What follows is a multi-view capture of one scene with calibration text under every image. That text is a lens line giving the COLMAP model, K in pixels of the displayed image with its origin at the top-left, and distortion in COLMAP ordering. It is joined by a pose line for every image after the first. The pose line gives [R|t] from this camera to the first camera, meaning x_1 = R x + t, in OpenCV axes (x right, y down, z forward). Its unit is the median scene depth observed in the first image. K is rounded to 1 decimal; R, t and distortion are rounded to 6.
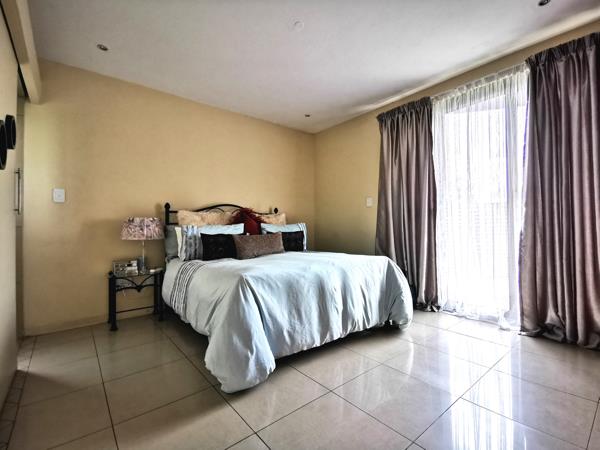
lens RADIAL K [[280.6, 0, 300.0], [0, 280.6, 225.0], [0, 0, 1]] dist [0.002345, 0.000847]
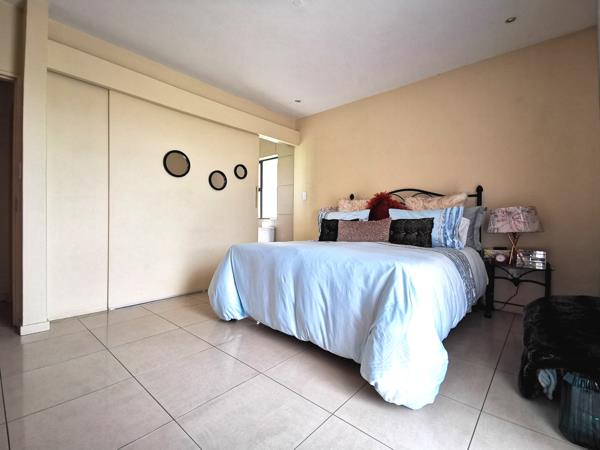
lens RADIAL K [[280.6, 0, 300.0], [0, 280.6, 225.0], [0, 0, 1]] dist [0.002345, 0.000847]
pose [[0.155025, 0.032711, -0.987369, 0.807848], [0.010916, 0.999334, 0.034821, 0.011469], [0.987850, -0.016176, 0.154565, 0.700111]]
